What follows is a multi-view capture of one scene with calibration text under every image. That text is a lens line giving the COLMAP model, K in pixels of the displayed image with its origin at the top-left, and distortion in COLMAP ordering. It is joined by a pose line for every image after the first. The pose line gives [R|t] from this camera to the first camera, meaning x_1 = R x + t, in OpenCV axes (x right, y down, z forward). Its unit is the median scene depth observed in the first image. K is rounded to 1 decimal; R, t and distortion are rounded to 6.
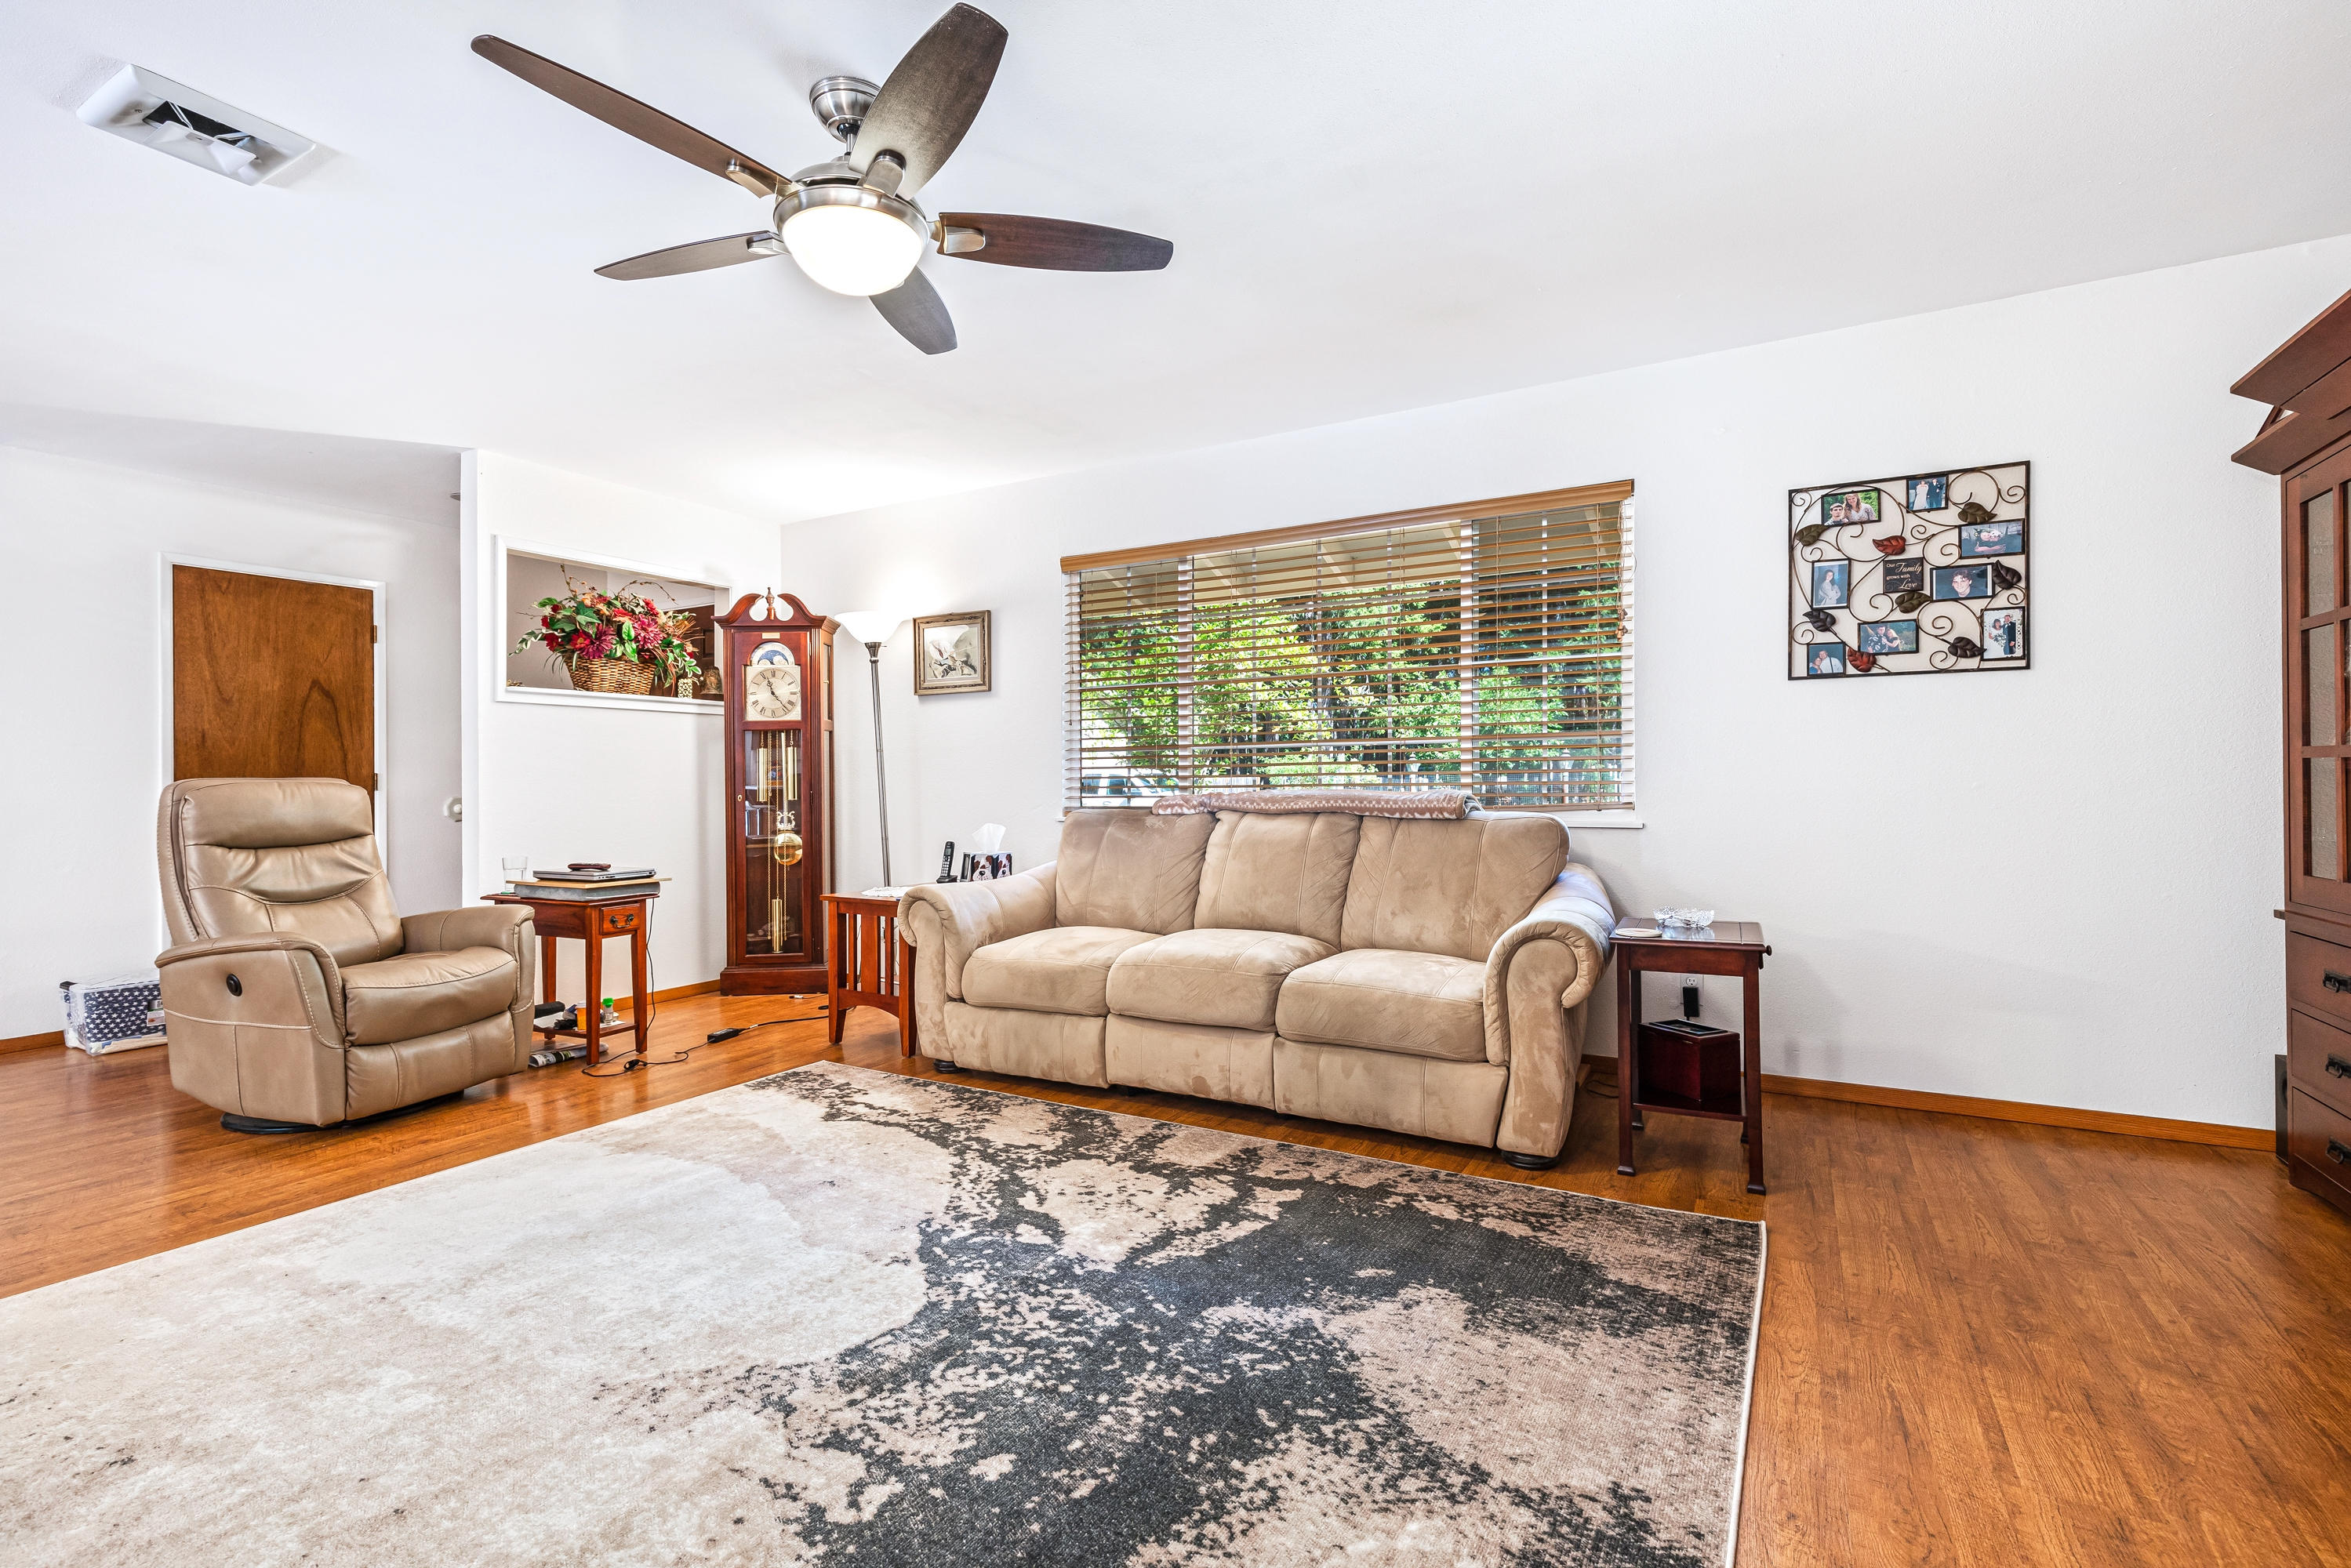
lens RADIAL K [[1065.4, 0, 1176.4], [0, 1065.4, 771.7], [0, 0, 1]] dist [0.000851, 0.000017]
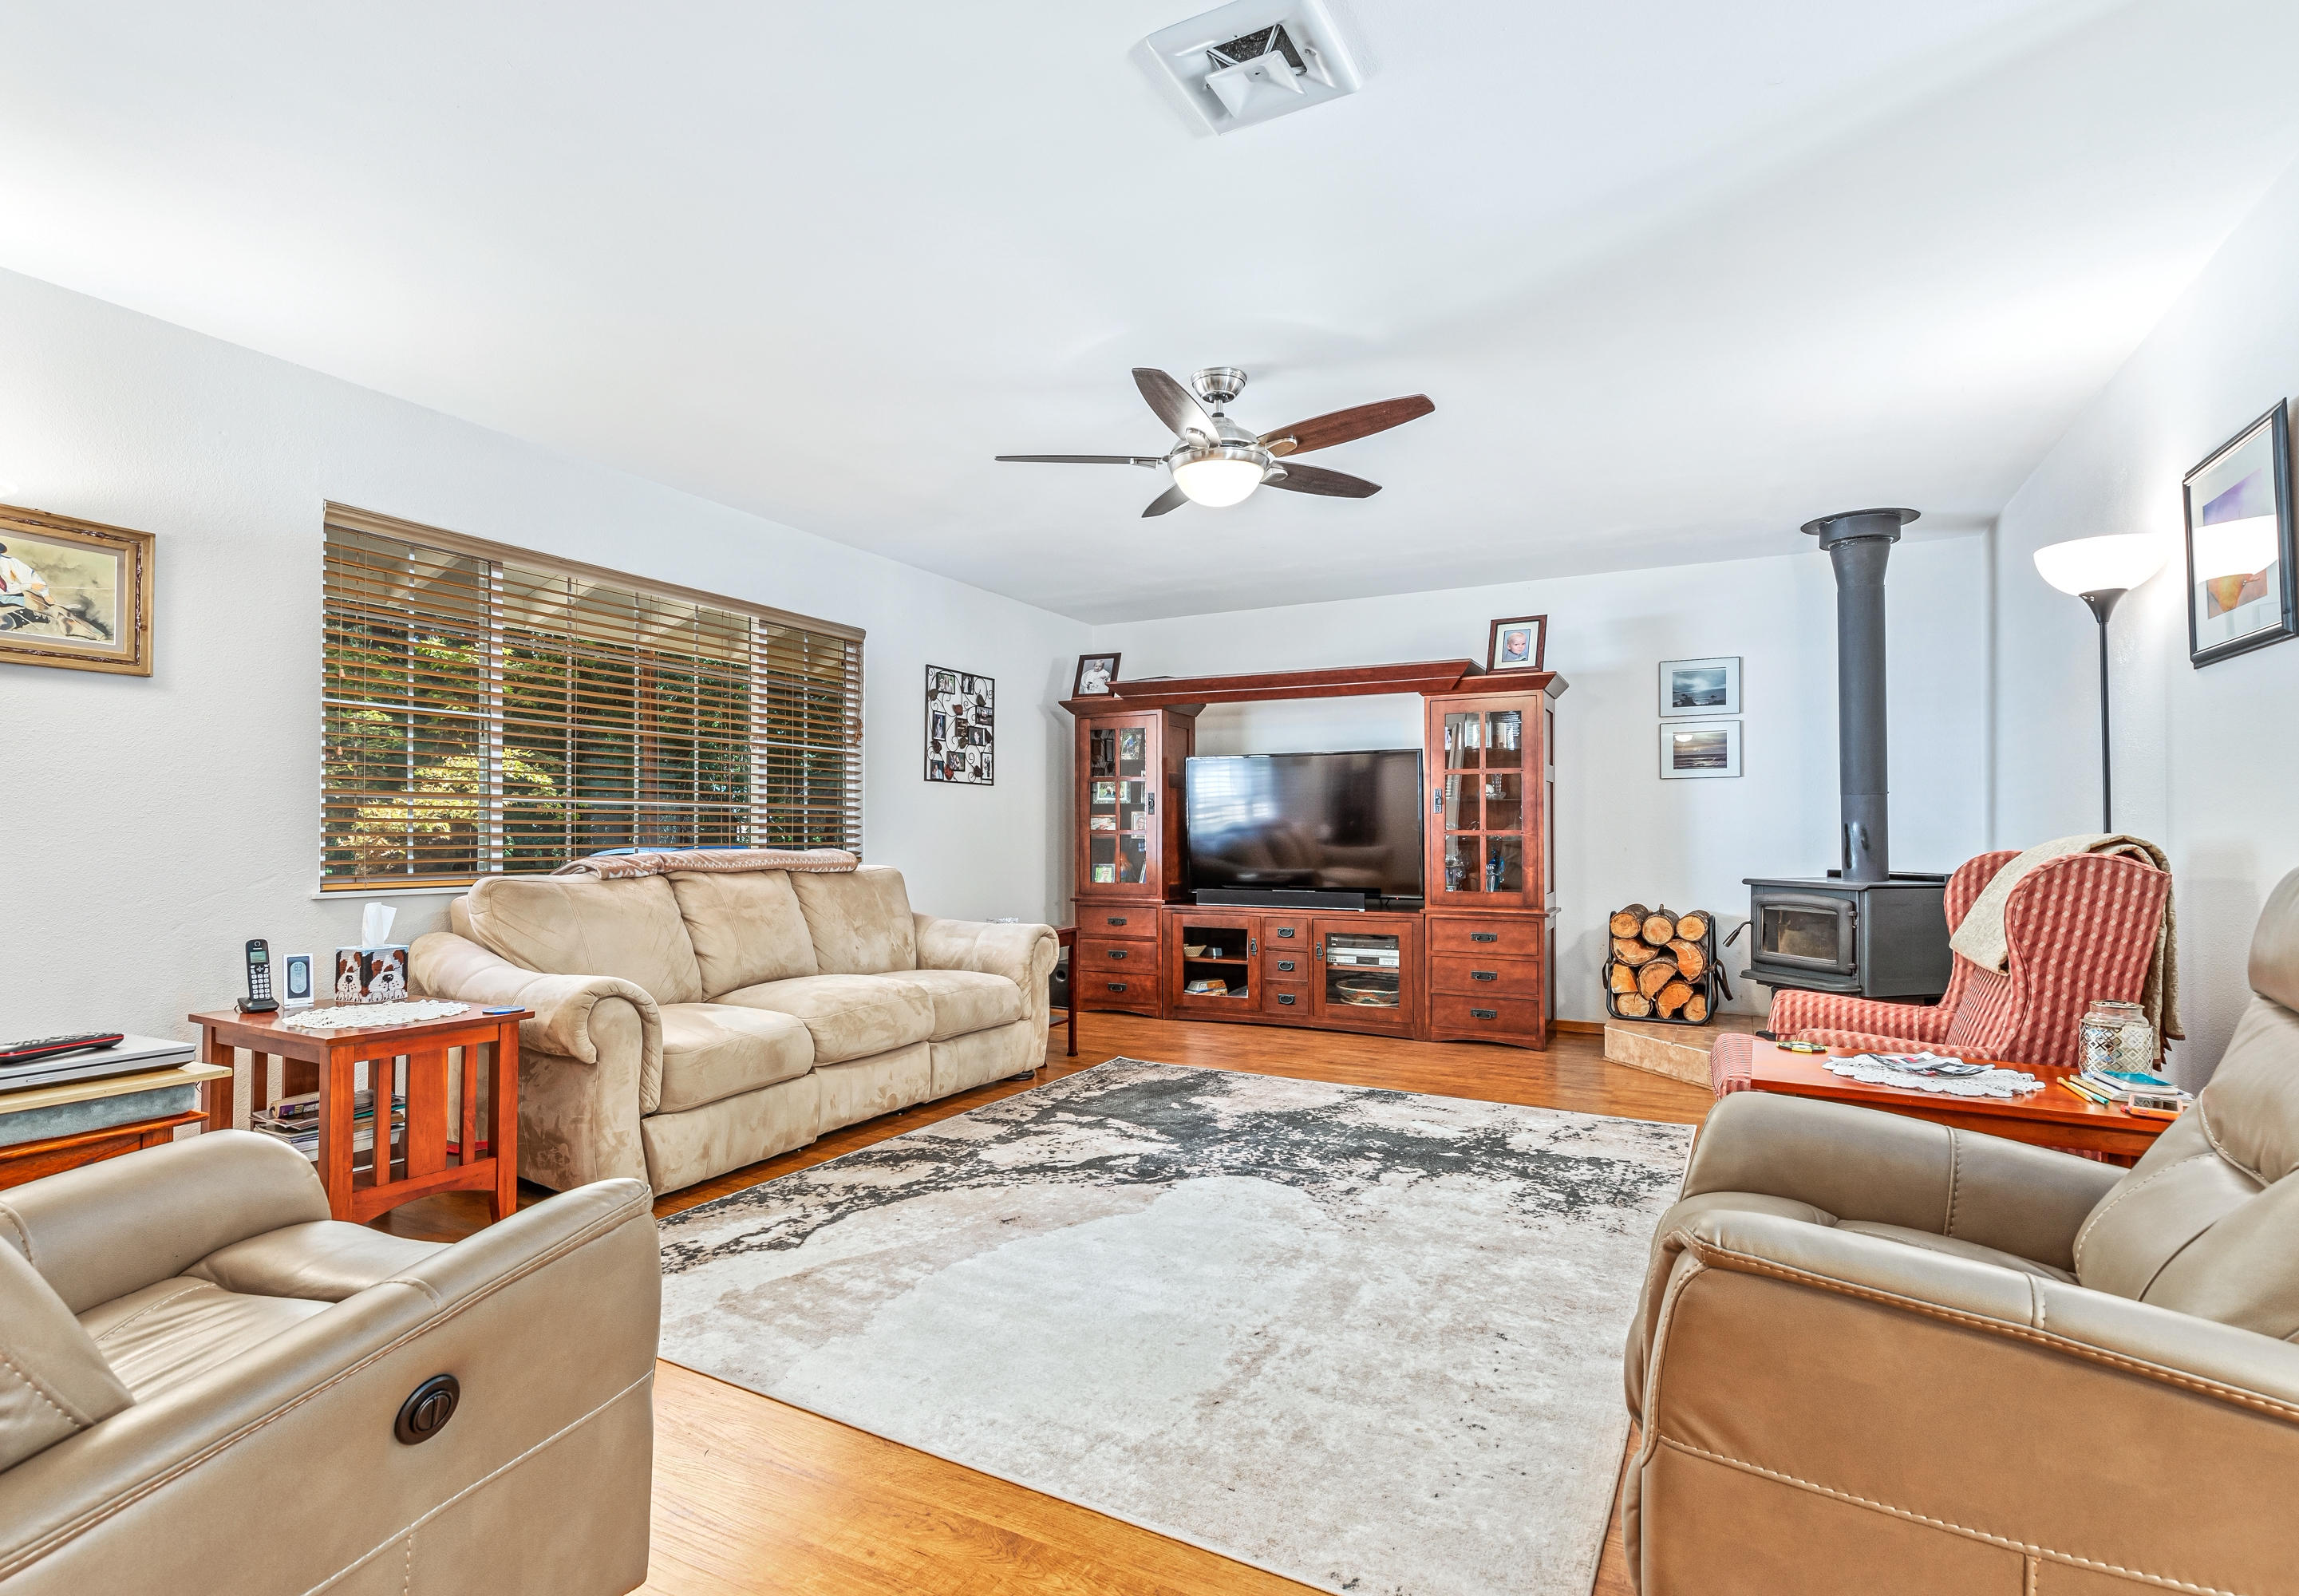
lens RADIAL K [[1122.1, 0, 1149.5], [0, 1122.1, 798.0], [0, 0, 1]] dist [0.002349, 0.000293]
pose [[-0.029254, 0.046293, 0.998499, -1.280994], [-0.008137, 0.998883, -0.046550, 0.019438], [-0.999539, -0.009487, -0.028844, 0.793464]]
